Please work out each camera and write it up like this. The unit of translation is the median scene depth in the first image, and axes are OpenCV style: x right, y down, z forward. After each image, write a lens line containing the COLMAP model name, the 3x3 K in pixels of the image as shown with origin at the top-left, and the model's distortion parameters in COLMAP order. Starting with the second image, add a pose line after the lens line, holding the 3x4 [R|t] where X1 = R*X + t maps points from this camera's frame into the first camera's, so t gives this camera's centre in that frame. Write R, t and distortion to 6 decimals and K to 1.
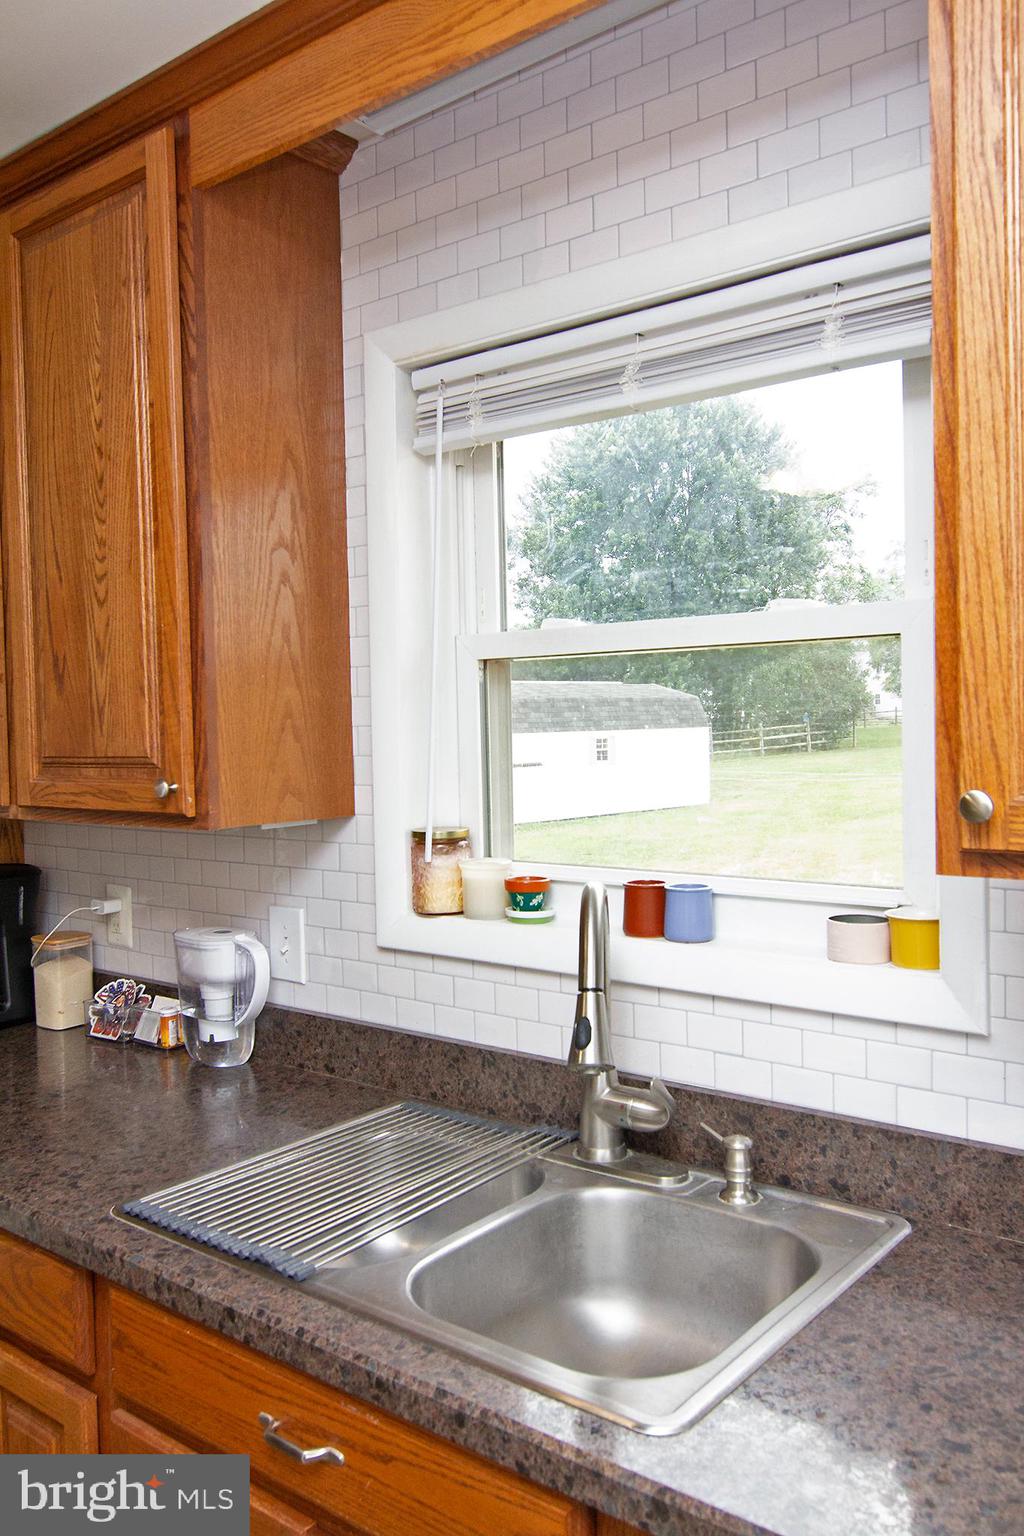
lens RADIAL K [[1240.4, 0, 512.0], [0, 1240.4, 768.0], [0, 0, 1]] dist [-0.000247, -0.002020]
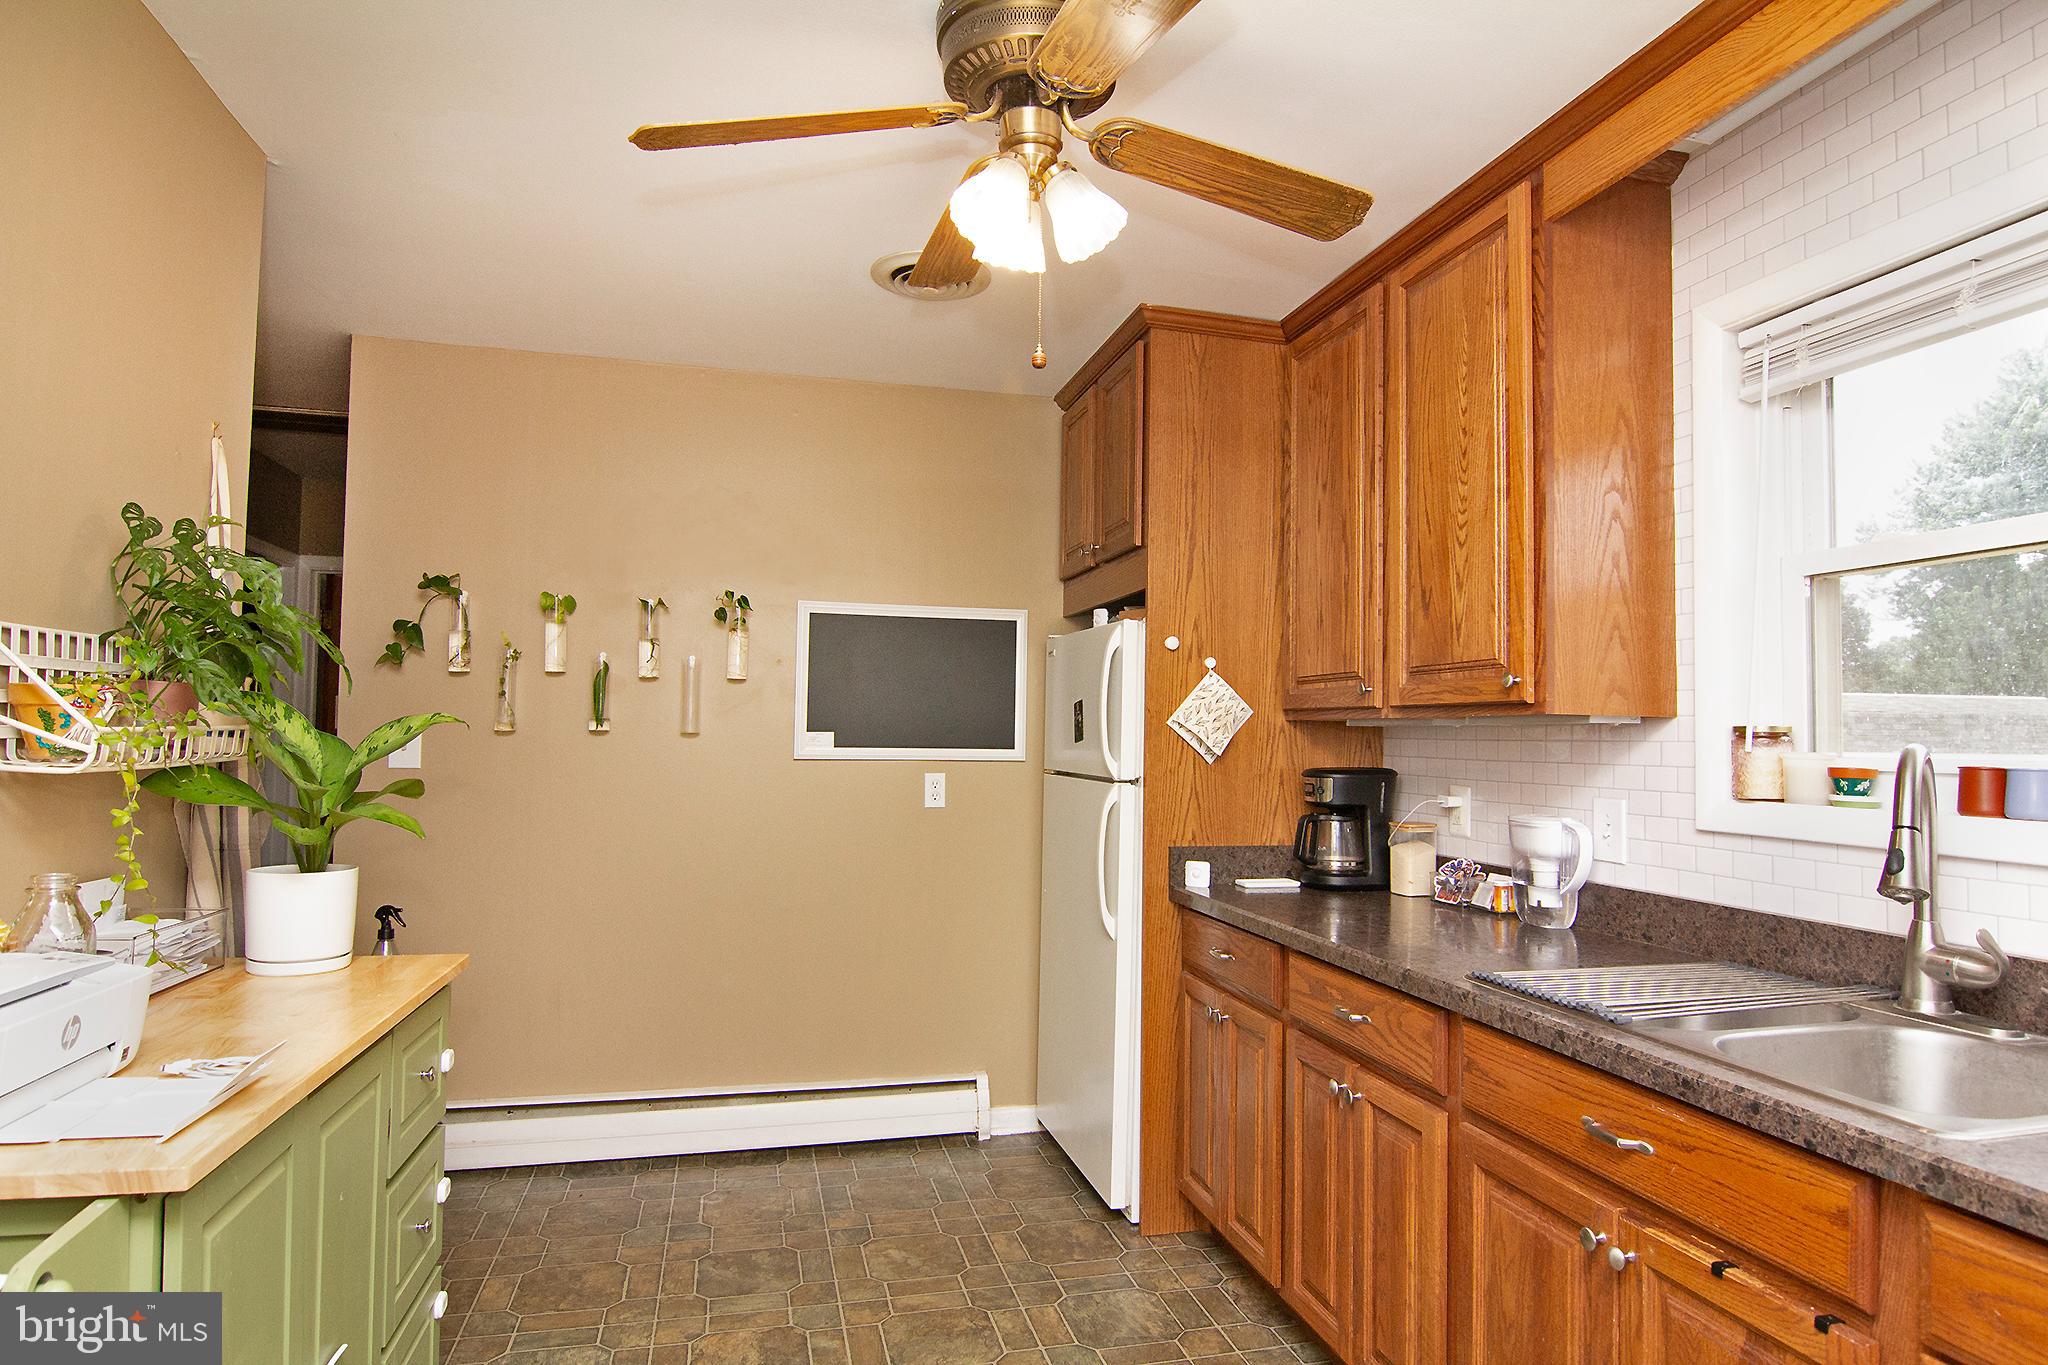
lens RADIAL K [[1215.0, 0, 996.7], [0, 1215.0, 720.1], [0, 0, 1]] dist [-0.005708, -0.013594]
pose [[0.800520, 0.009359, -0.599233, 0.046901], [-0.052599, 0.997117, -0.054694, 0.149622], [0.596994, 0.075303, 0.798704, -0.309900]]
